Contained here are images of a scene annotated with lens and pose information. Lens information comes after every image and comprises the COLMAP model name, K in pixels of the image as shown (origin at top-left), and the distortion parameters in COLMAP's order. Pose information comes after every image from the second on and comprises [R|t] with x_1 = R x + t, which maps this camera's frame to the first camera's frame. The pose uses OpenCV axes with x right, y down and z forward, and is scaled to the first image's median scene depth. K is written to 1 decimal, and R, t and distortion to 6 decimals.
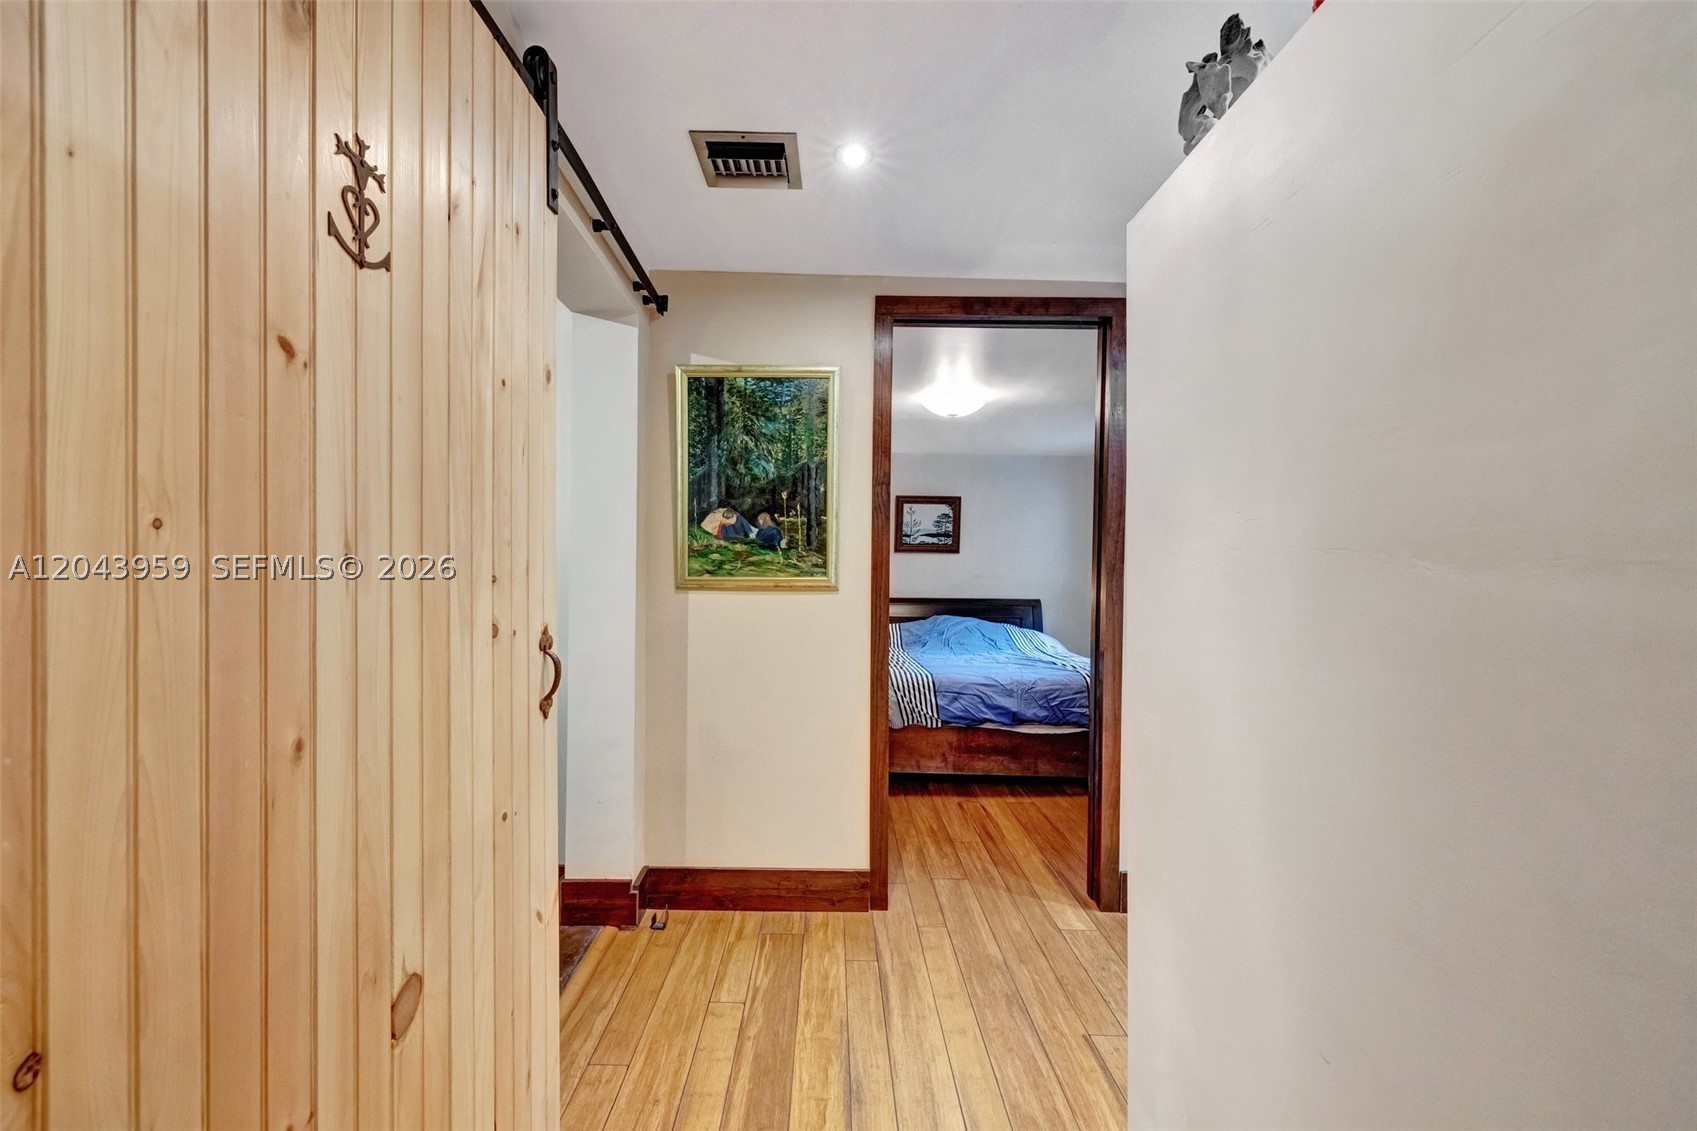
lens RADIAL K [[710.9, 0, 846.5], [0, 710.9, 579.1], [0, 0, 1]] dist [0.001559, 0.000489]
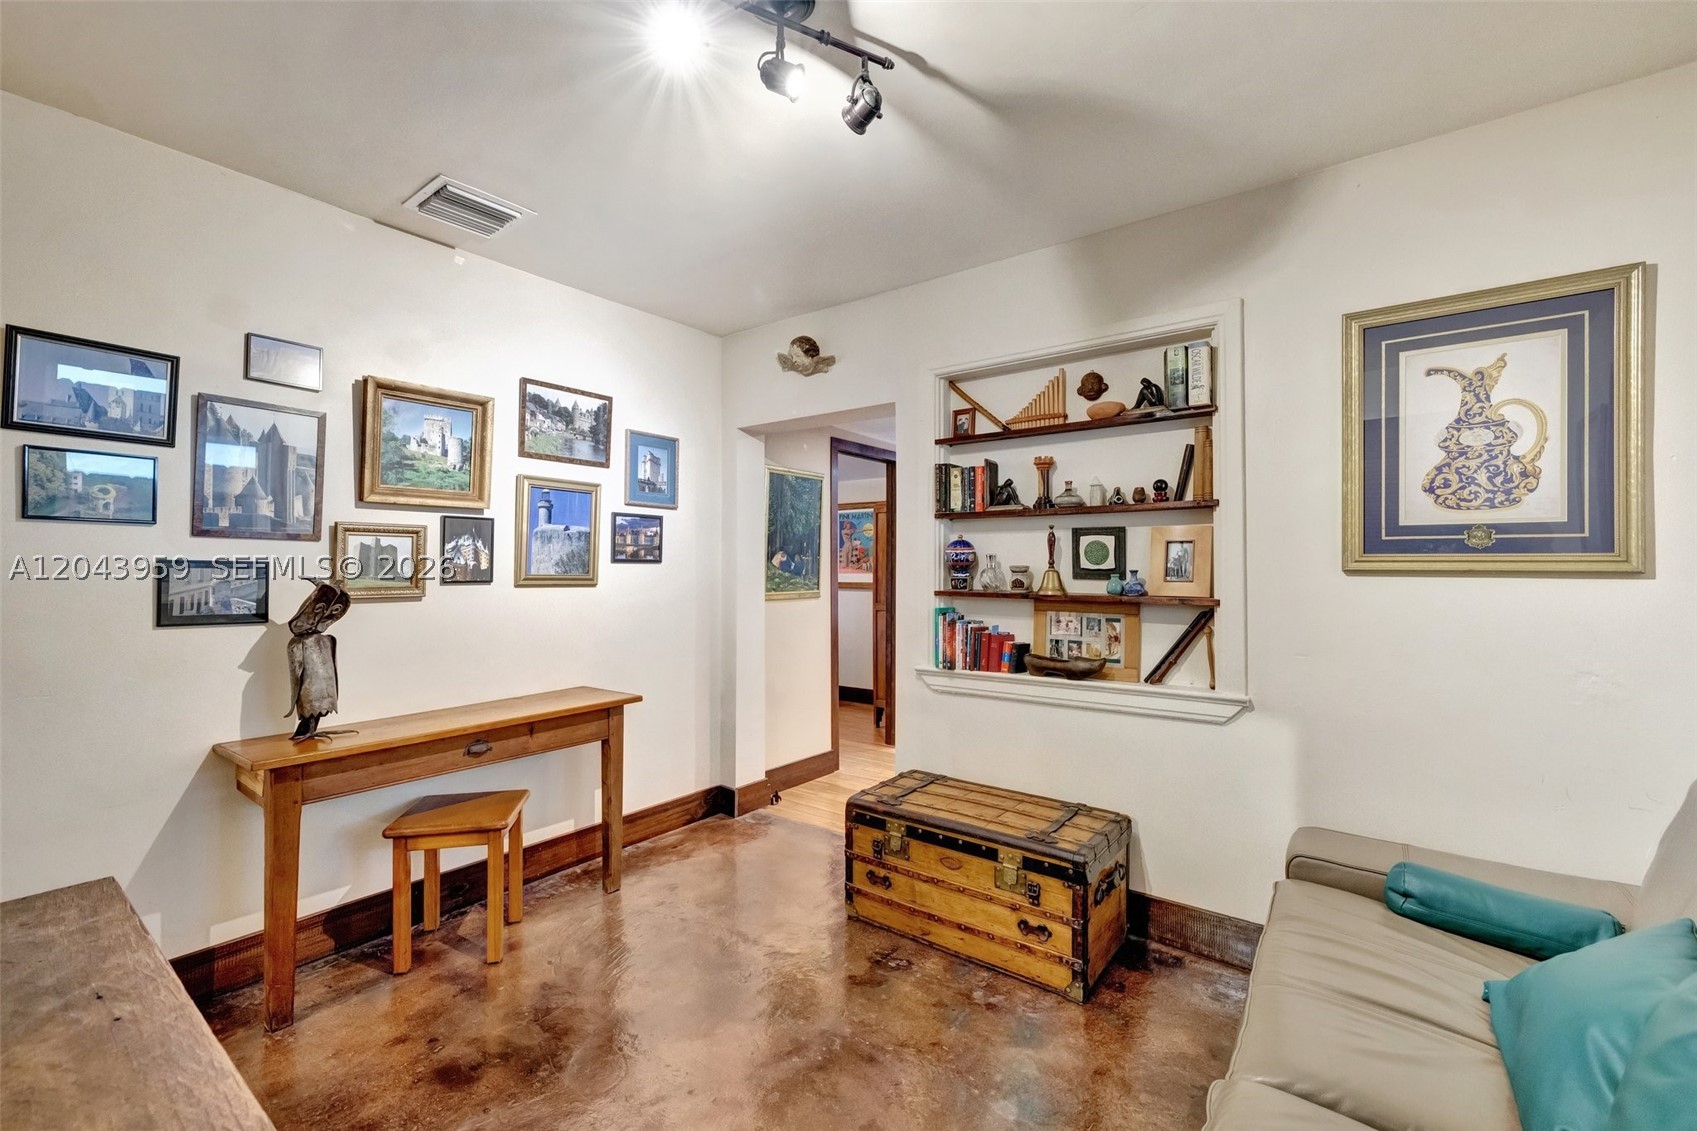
lens RADIAL K [[710.9, 0, 842.5], [0, 710.9, 555.7], [0, 0, 1]] dist [0.001559, 0.000489]
pose [[0.622570, 0.006044, 0.782541, -1.401647], [0.003681, 0.999937, -0.010651, -0.071126], [-0.782555, 0.009511, 0.622508, -0.164084]]
